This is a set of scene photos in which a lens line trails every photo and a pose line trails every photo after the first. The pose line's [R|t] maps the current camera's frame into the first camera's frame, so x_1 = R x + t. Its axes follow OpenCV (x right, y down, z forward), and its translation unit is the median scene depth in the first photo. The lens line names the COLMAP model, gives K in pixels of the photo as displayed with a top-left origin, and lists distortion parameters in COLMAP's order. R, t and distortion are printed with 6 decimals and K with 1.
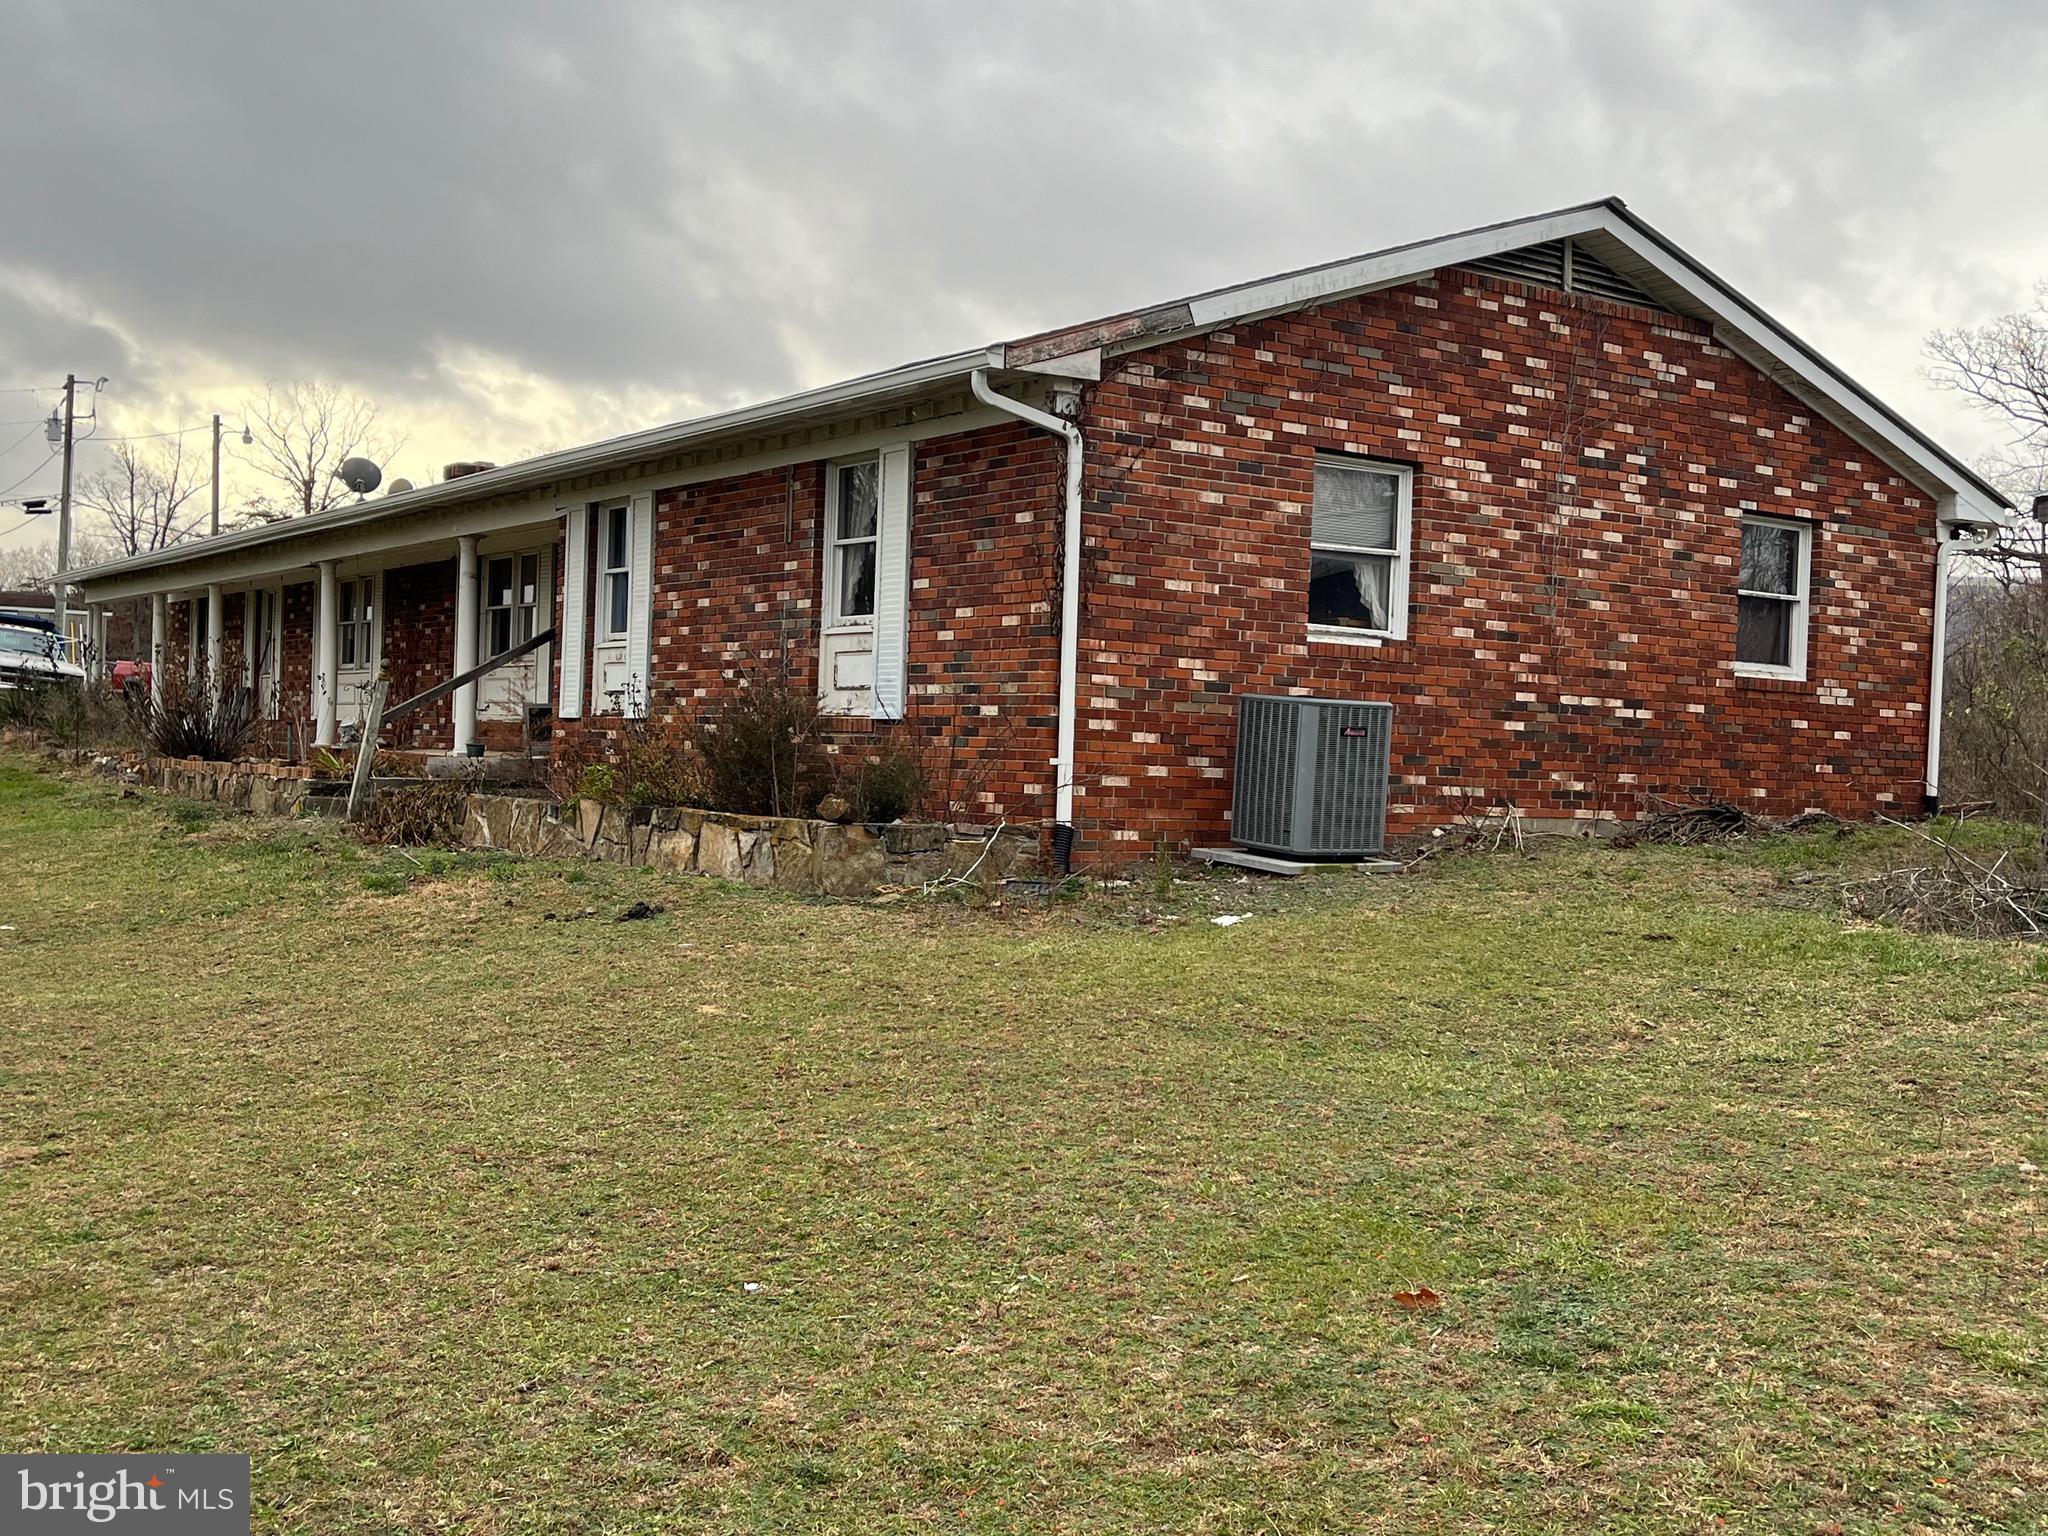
lens RADIAL K [[2253.6, 0, 1024.0], [0, 2253.6, 768.0], [0, 0, 1]] dist [0.136224, -0.385724]
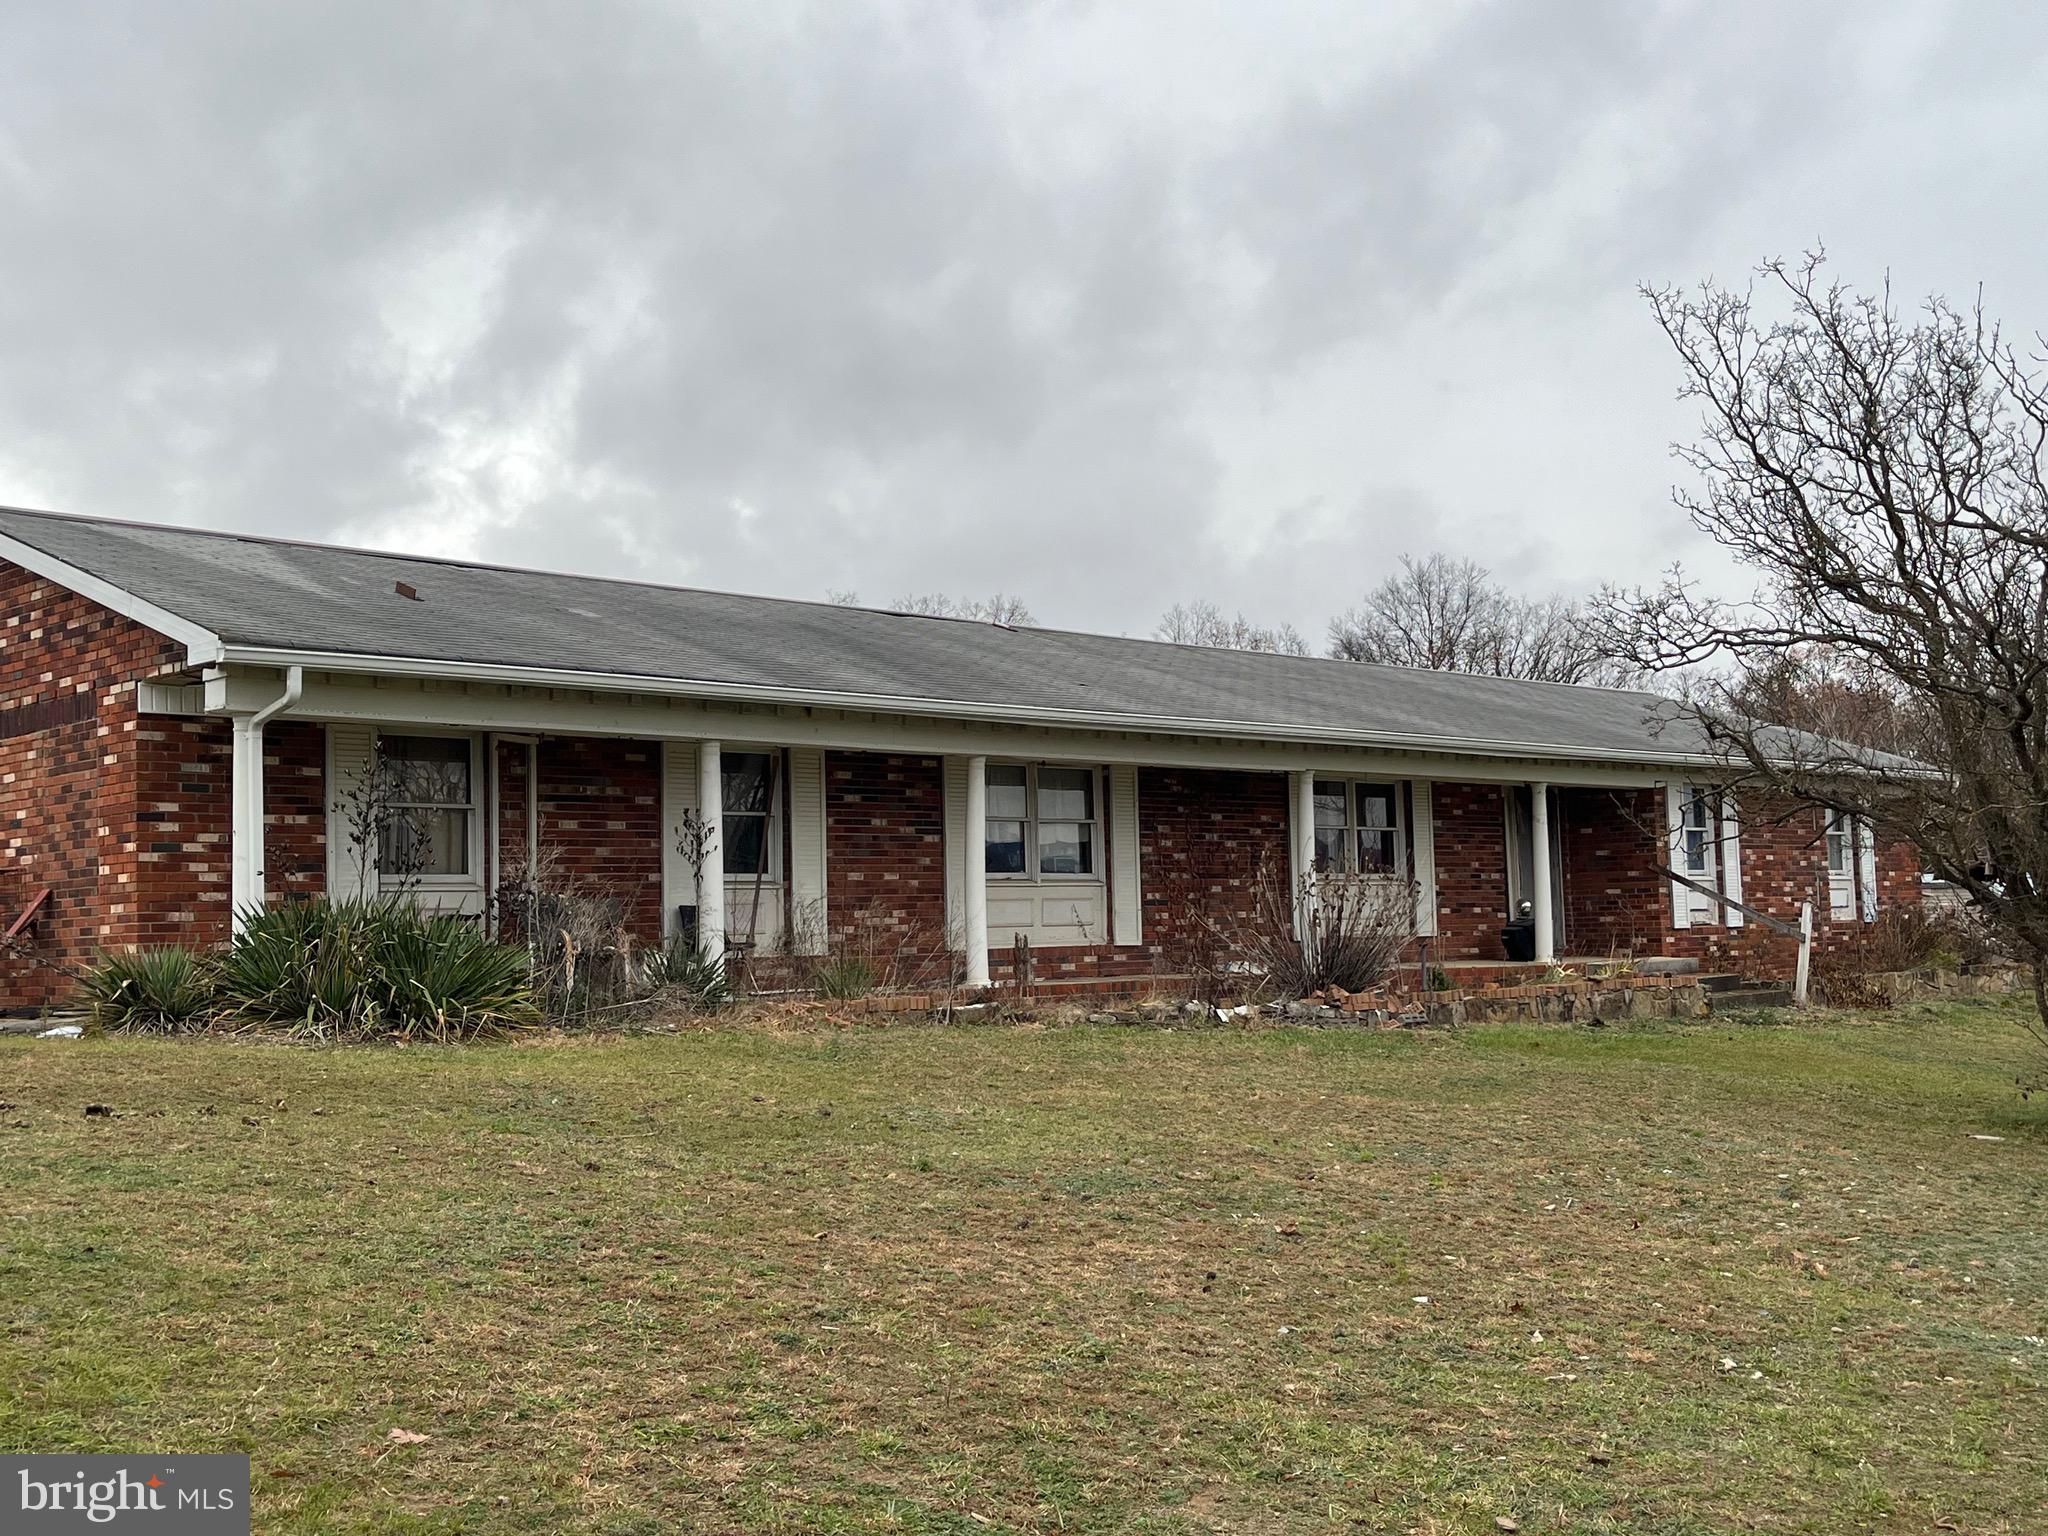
lens RADIAL K [[2253.6, 0, 1024.0], [0, 2253.6, 768.0], [0, 0, 1]] dist [0.136224, -0.385724]
pose [[-0.221246, 0.047505, 0.974060, -1.702589], [0.026878, 0.998730, -0.042603, -0.082410], [-0.974848, 0.016755, -0.222242, 1.931914]]
